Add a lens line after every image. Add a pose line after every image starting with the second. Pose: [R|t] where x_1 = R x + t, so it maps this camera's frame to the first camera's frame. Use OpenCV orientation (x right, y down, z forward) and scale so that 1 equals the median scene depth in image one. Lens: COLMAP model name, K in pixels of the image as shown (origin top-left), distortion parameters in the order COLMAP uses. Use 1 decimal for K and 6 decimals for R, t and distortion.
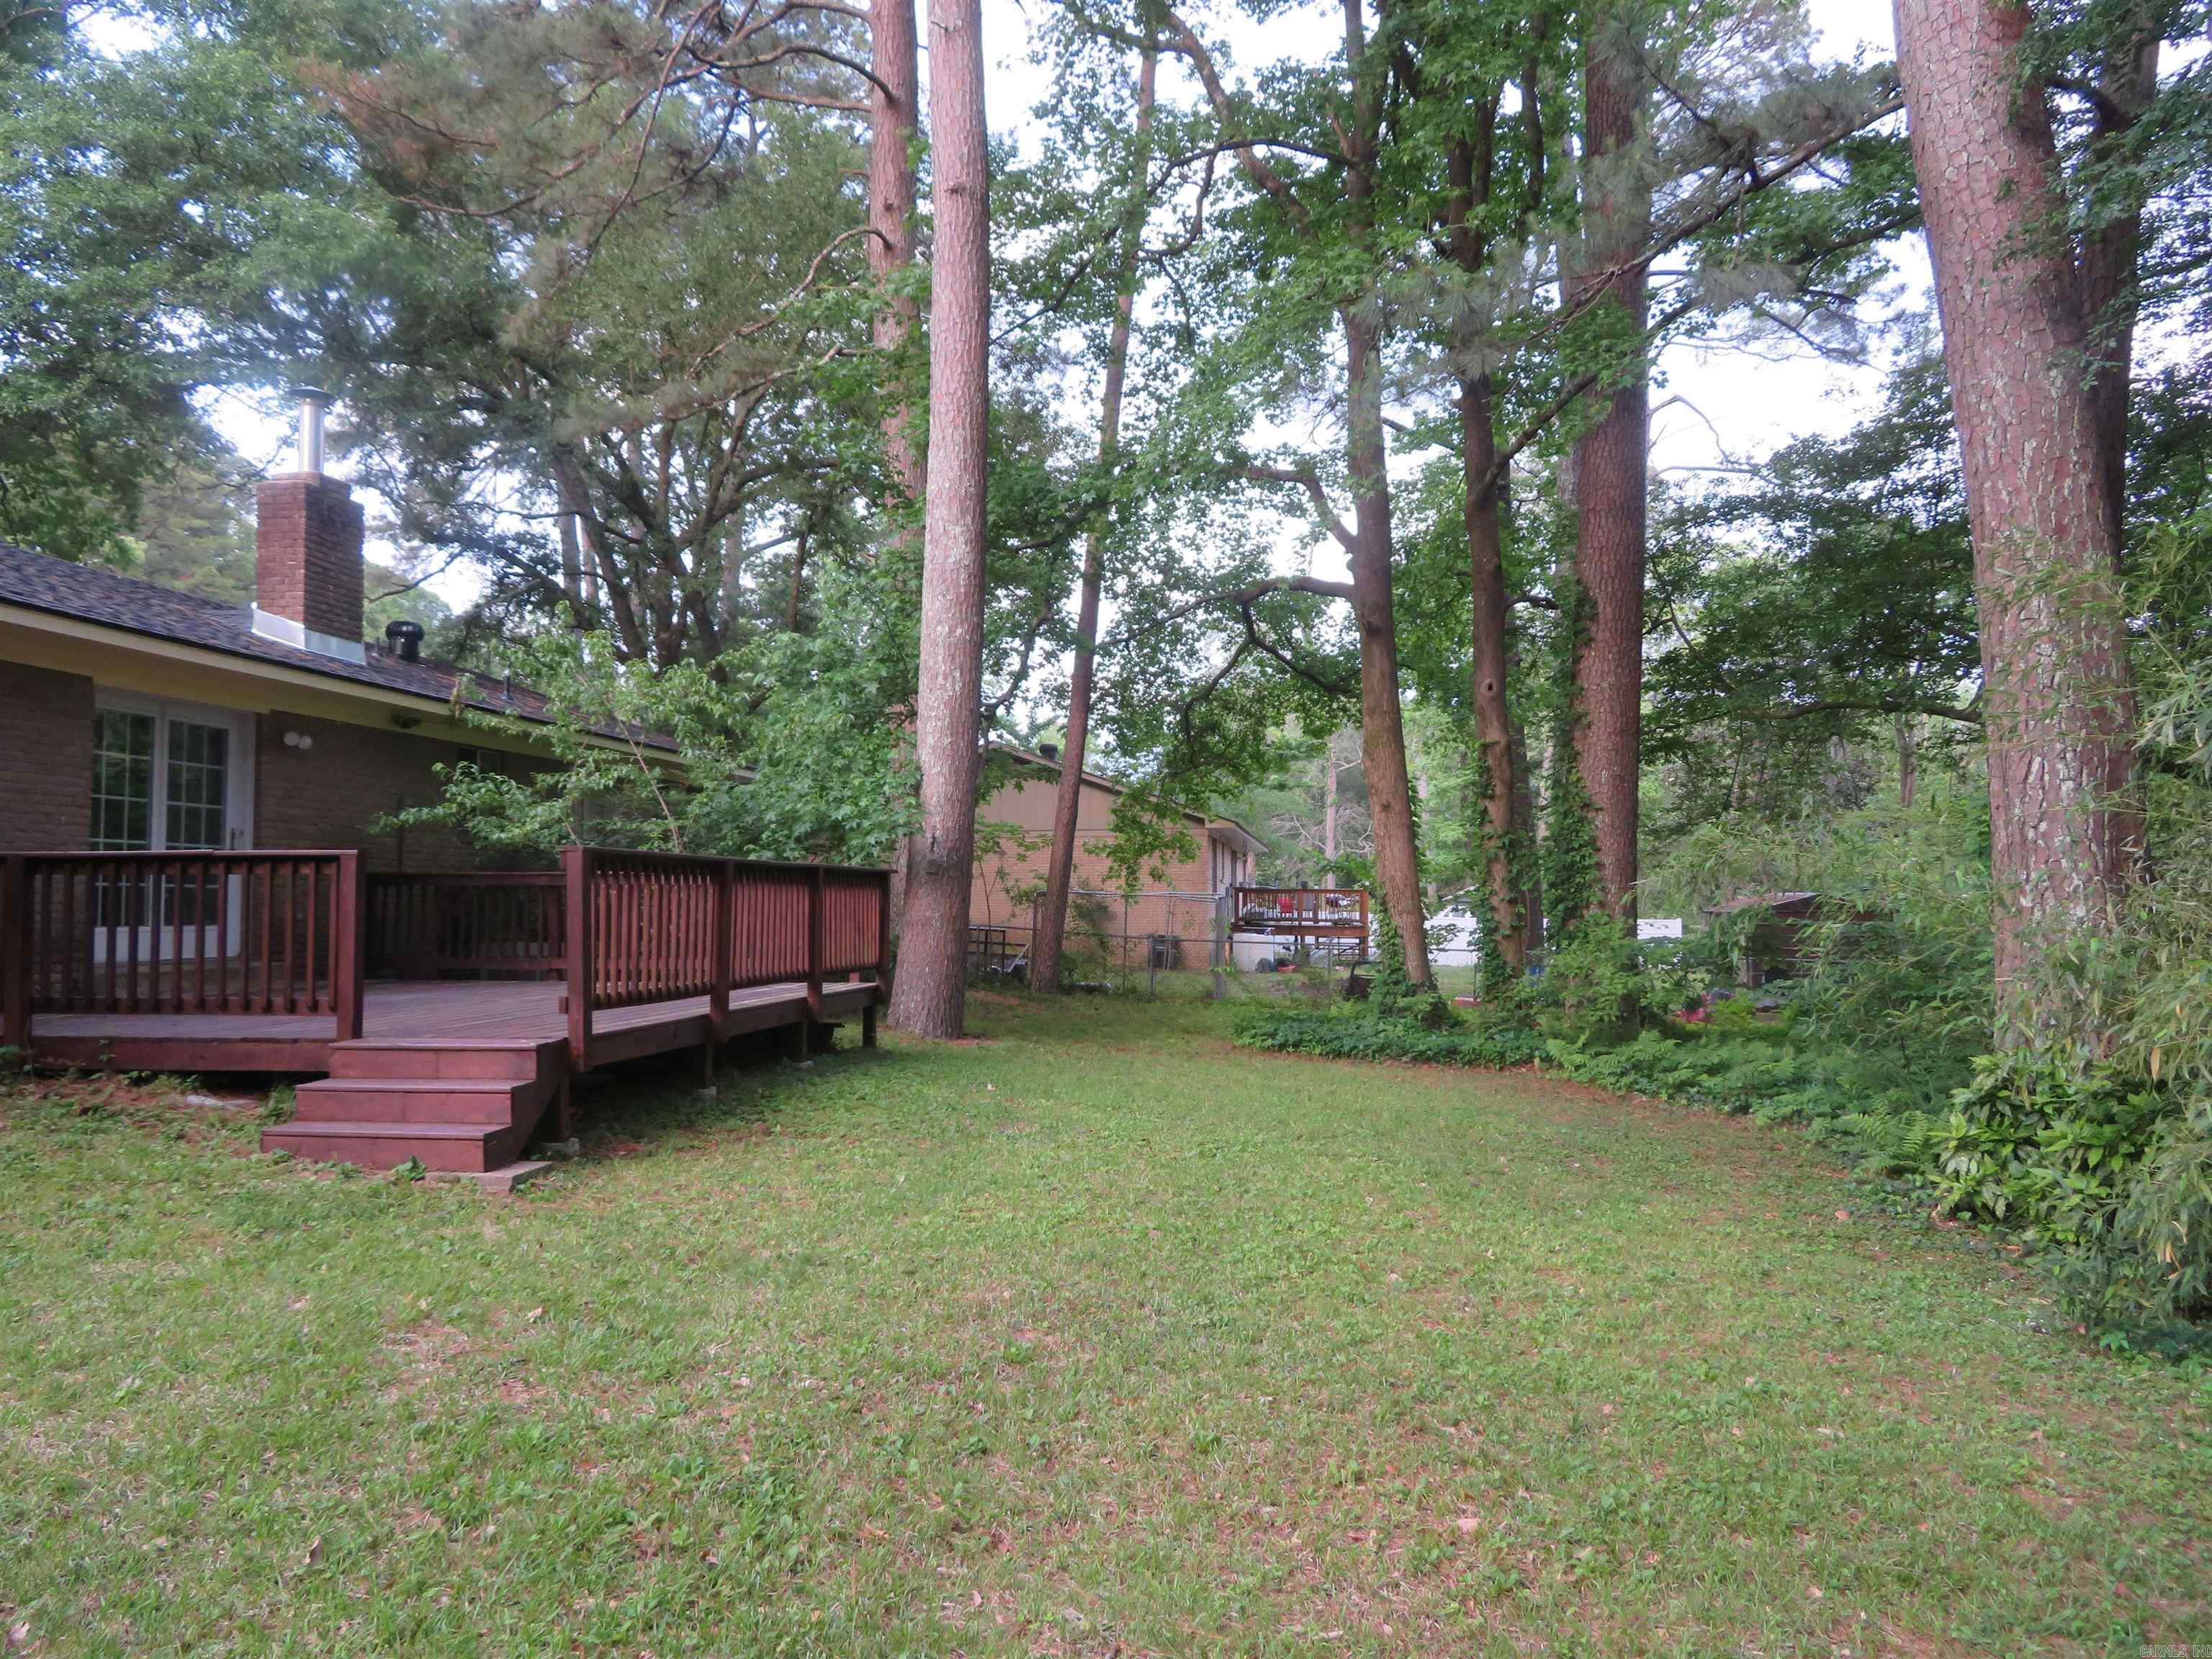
lens RADIAL K [[1607.8, 0, 1106.5], [0, 1607.8, 837.0], [0, 0, 1]] dist [-0.010151, 0.041916]
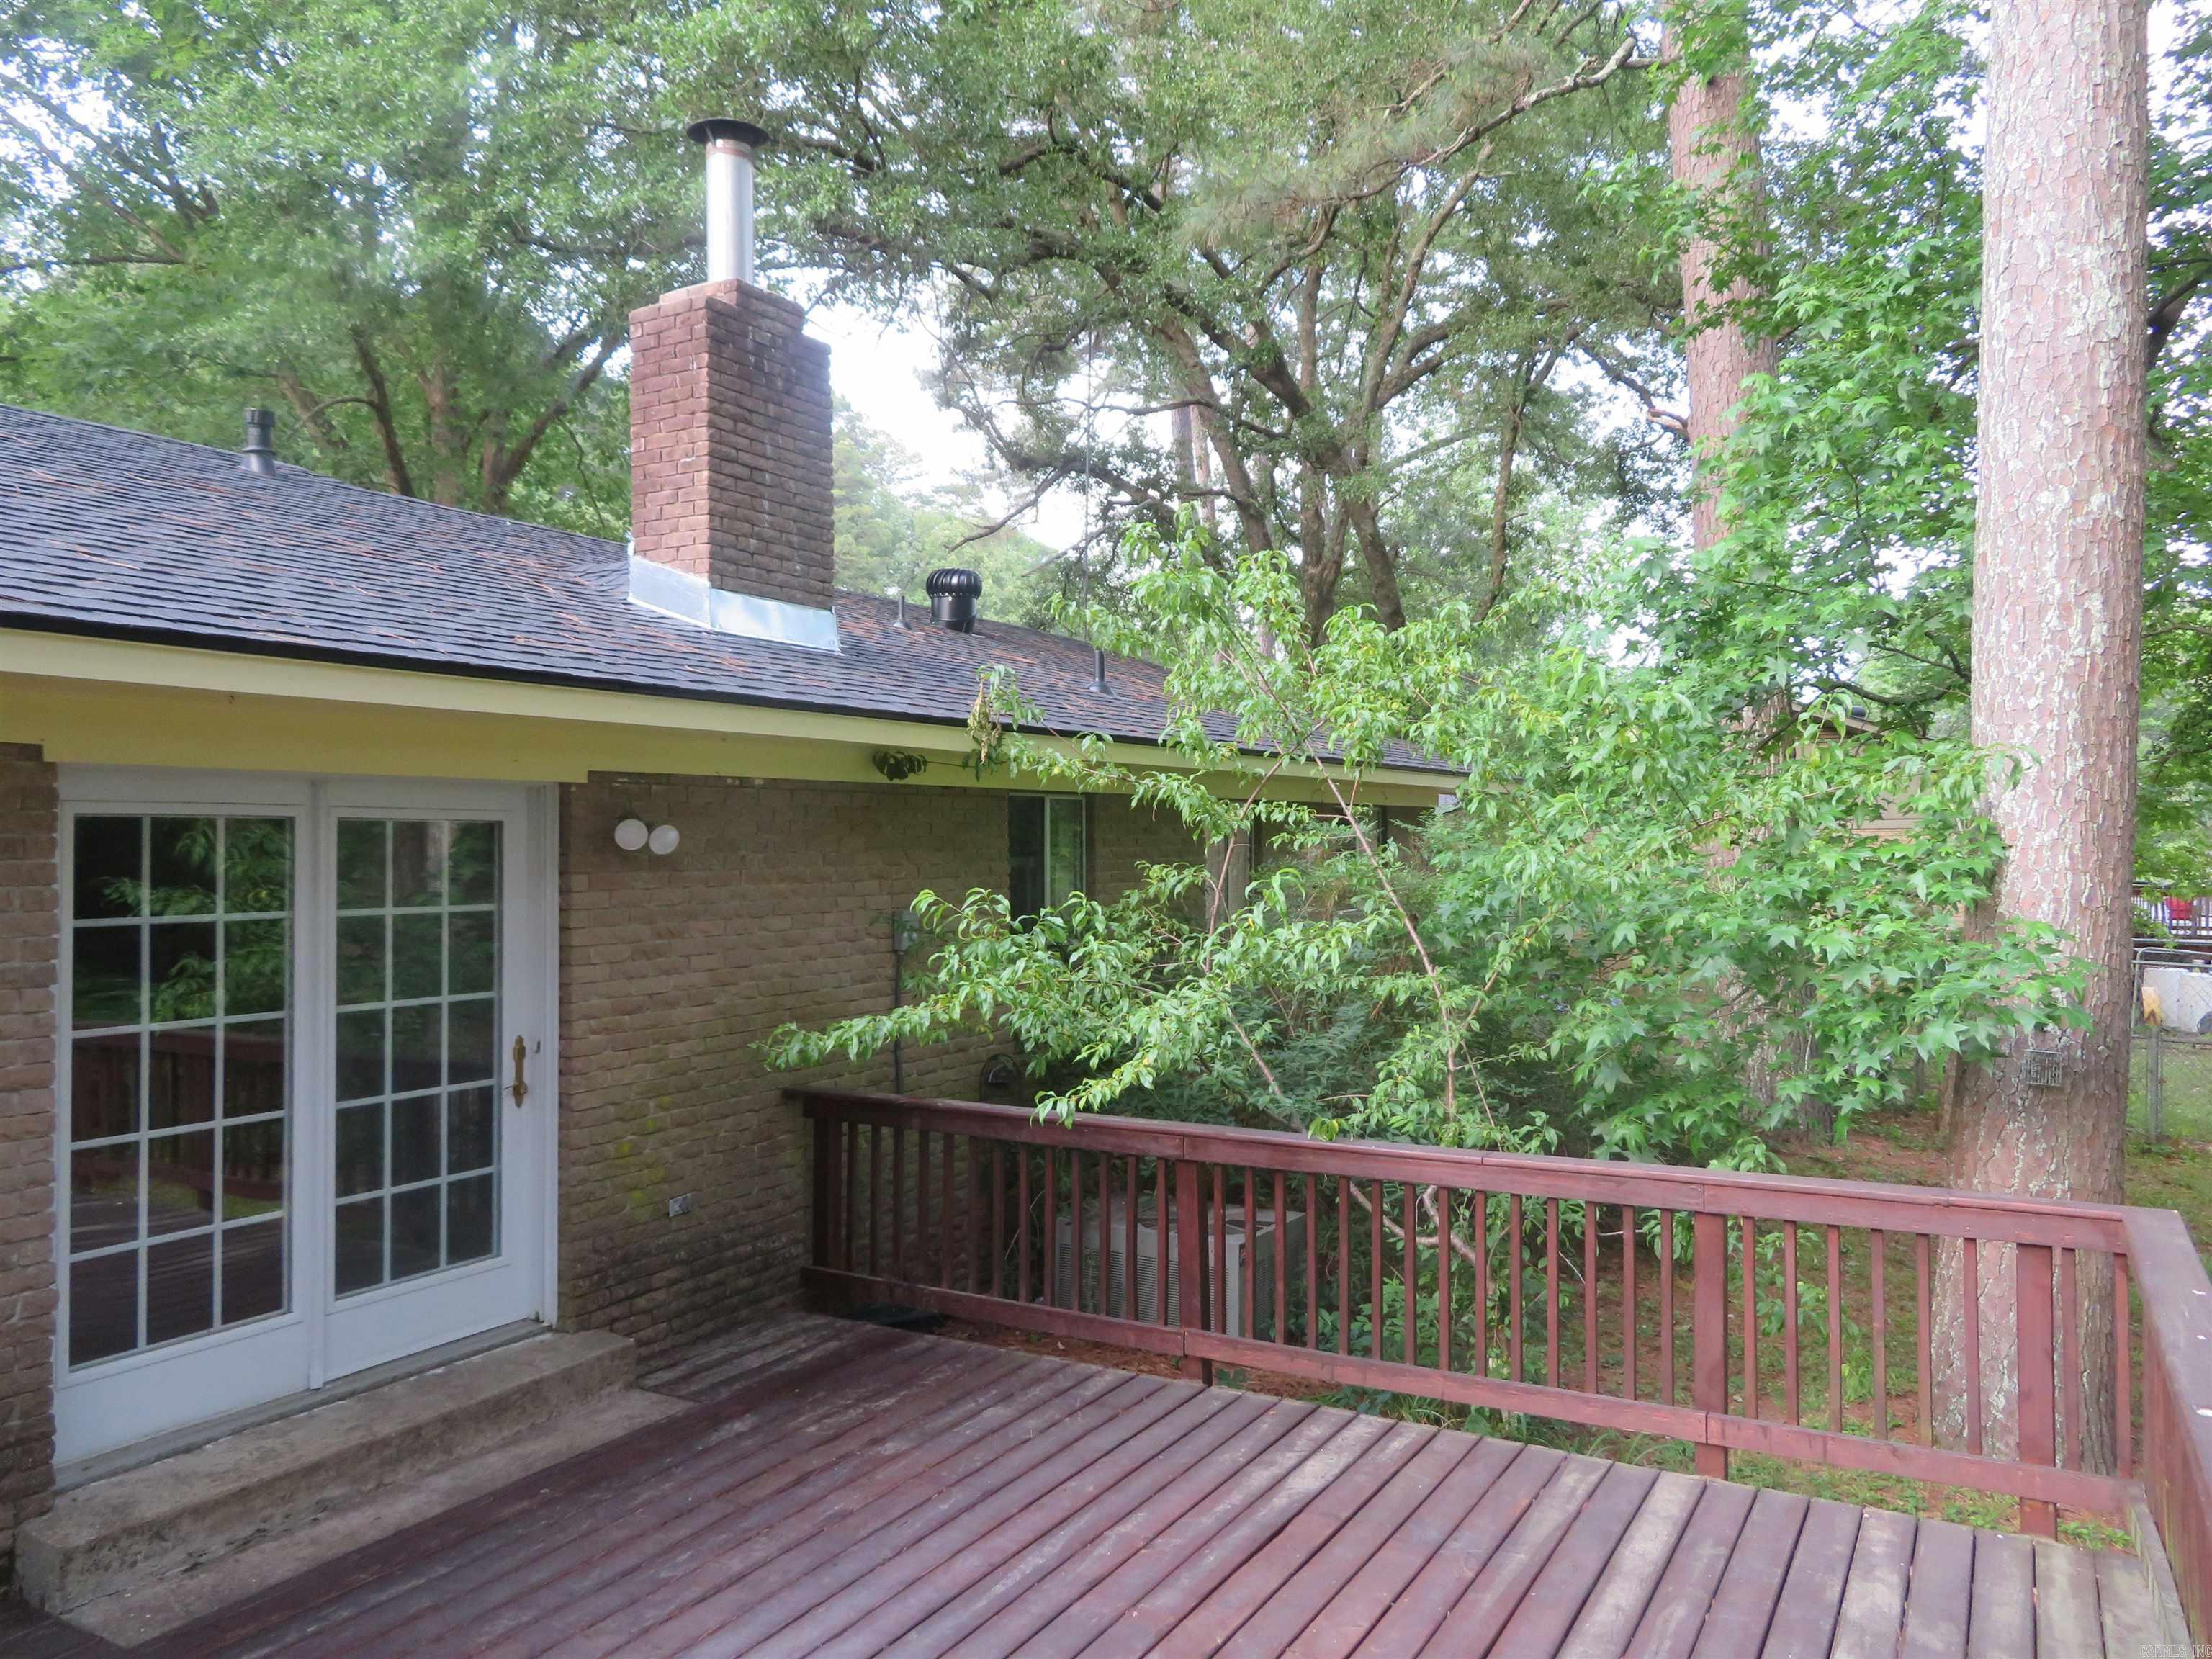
lens RADIAL K [[1626.6, 0, 1106.0], [0, 1626.6, 829.5], [0, 0, 1]] dist [0.017538, 0.002504]
pose [[0.931510, -0.005967, -0.363666, -0.168236], [0.018602, 0.999338, 0.031253, -0.057666], [0.363239, -0.035877, 0.931005, 0.483196]]
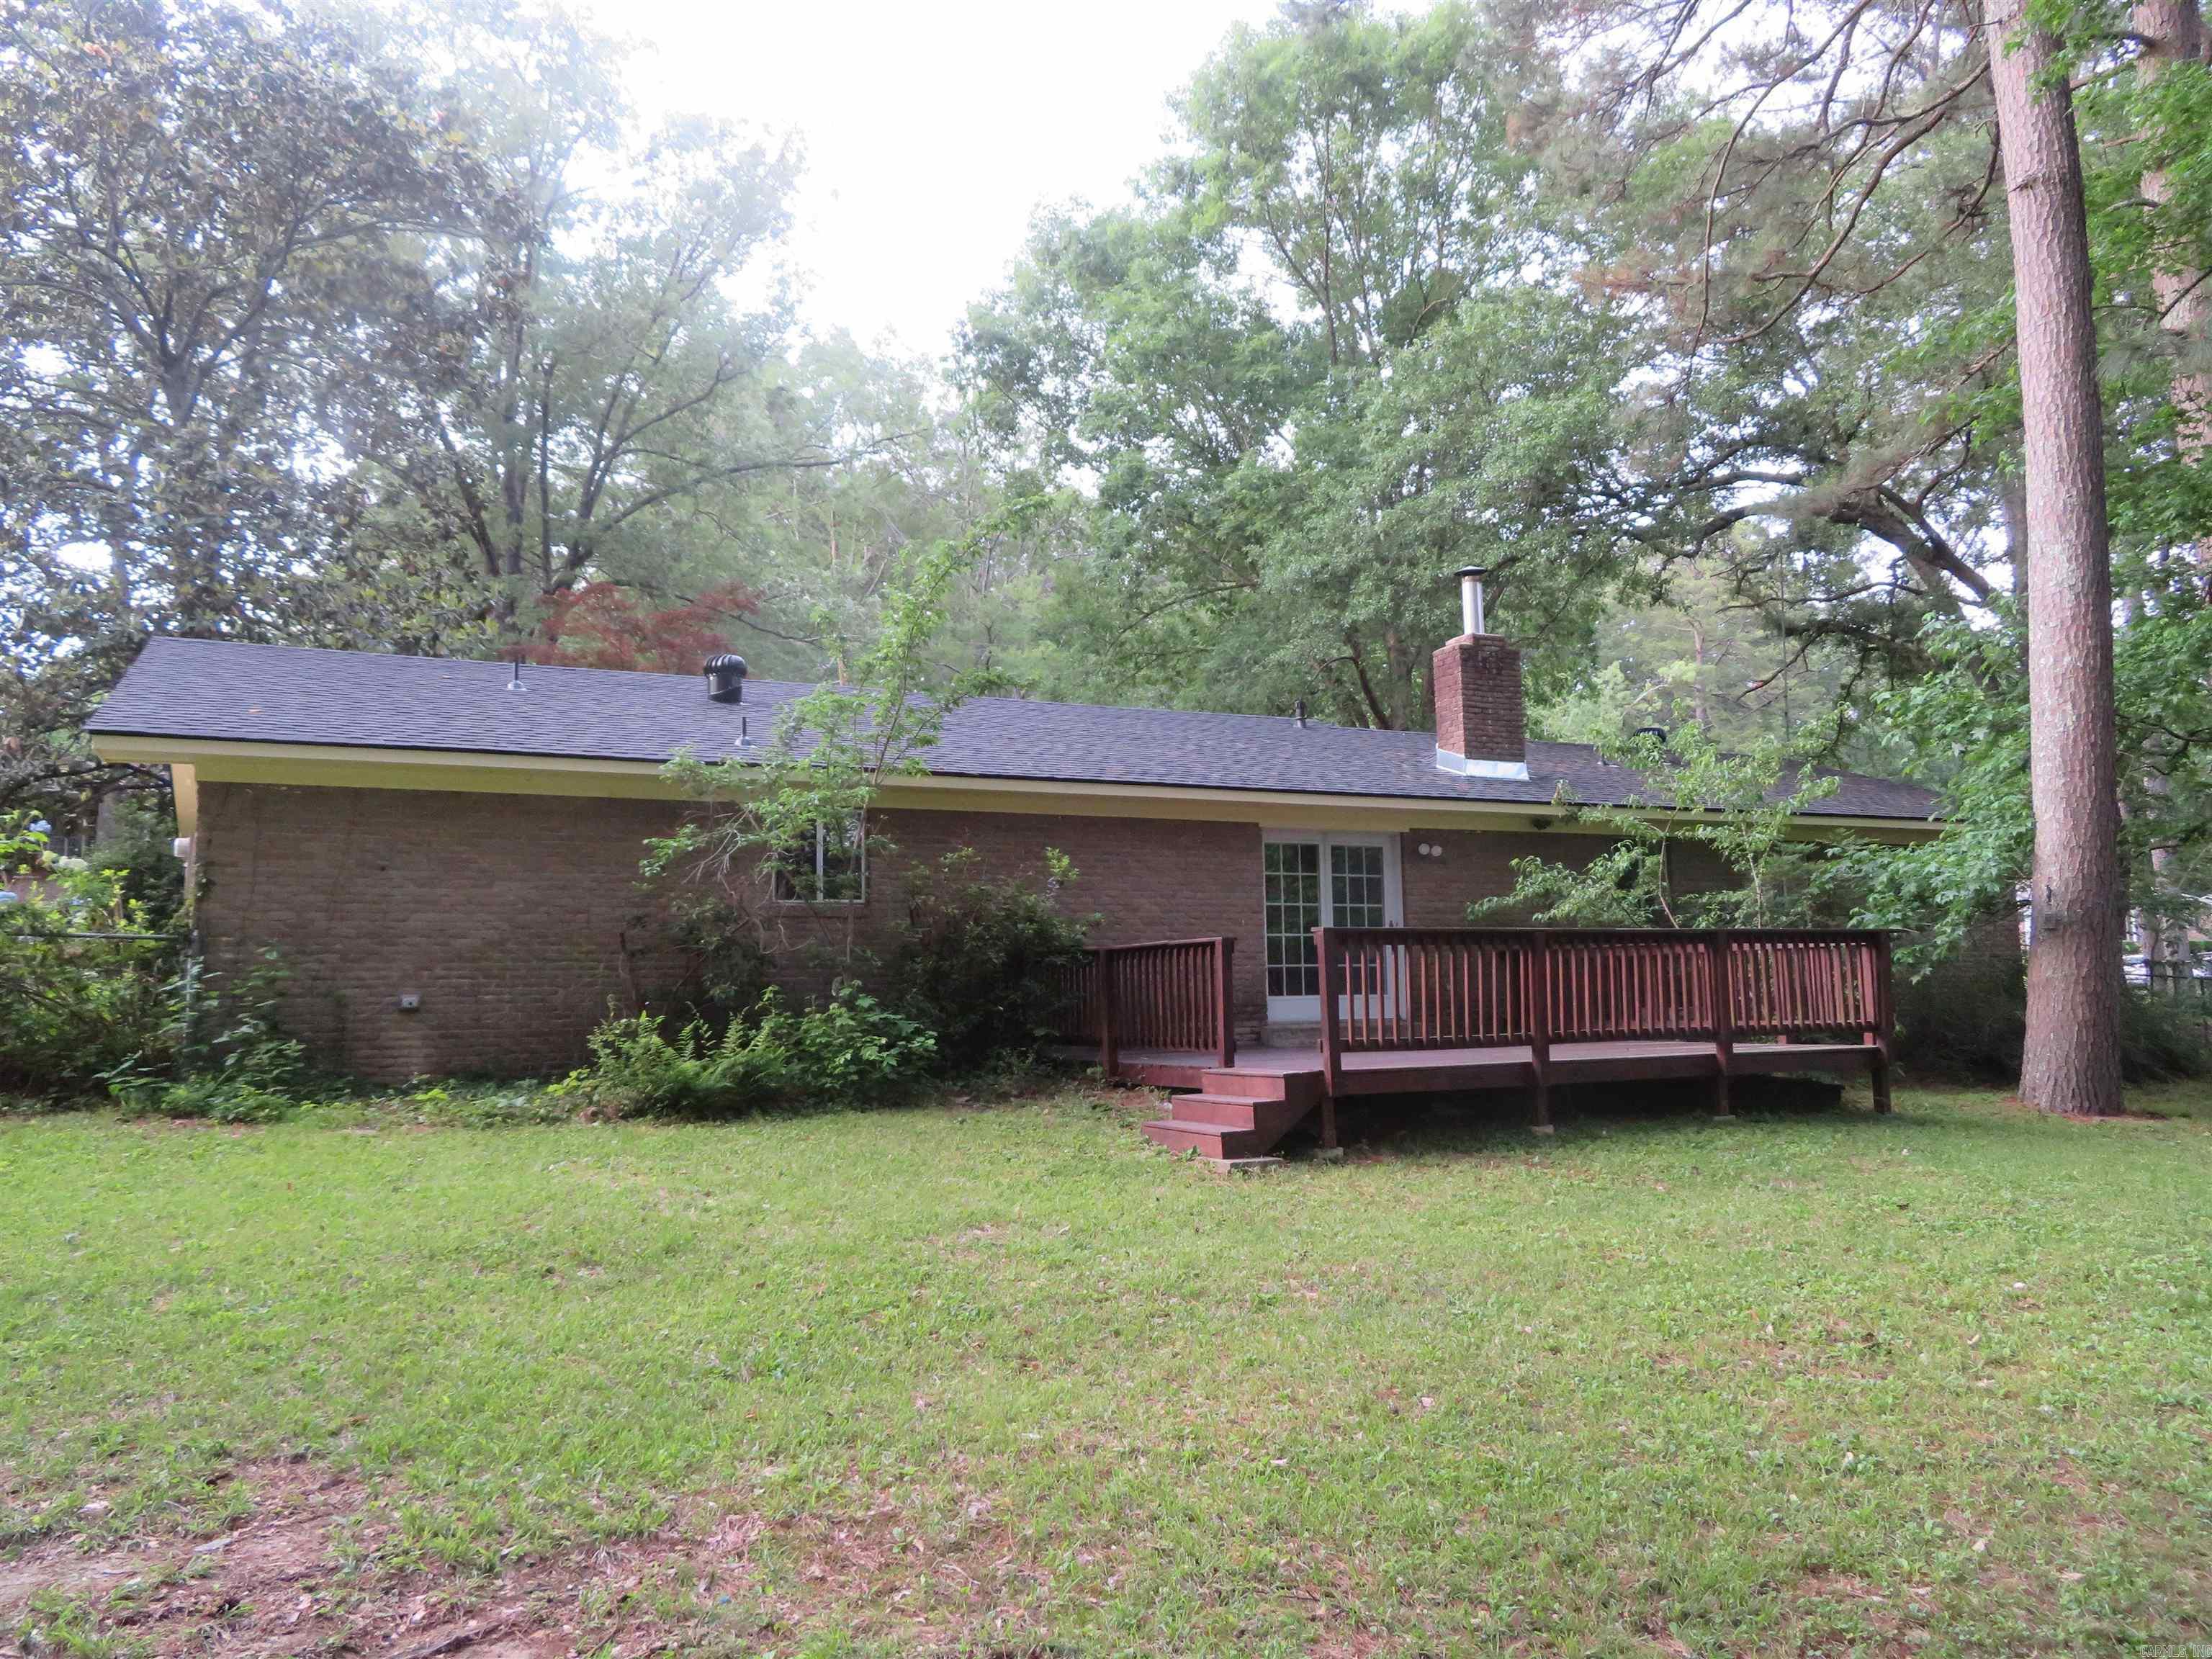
lens RADIAL K [[1607.8, 0, 1106.5], [0, 1607.8, 837.0], [0, 0, 1]] dist [-0.010151, 0.041916]
pose [[0.569527, -0.092409, -0.816762, 0.313632], [0.052931, 0.995721, -0.075748, 0.010514], [0.820267, -0.000091, 0.571981, 0.039132]]
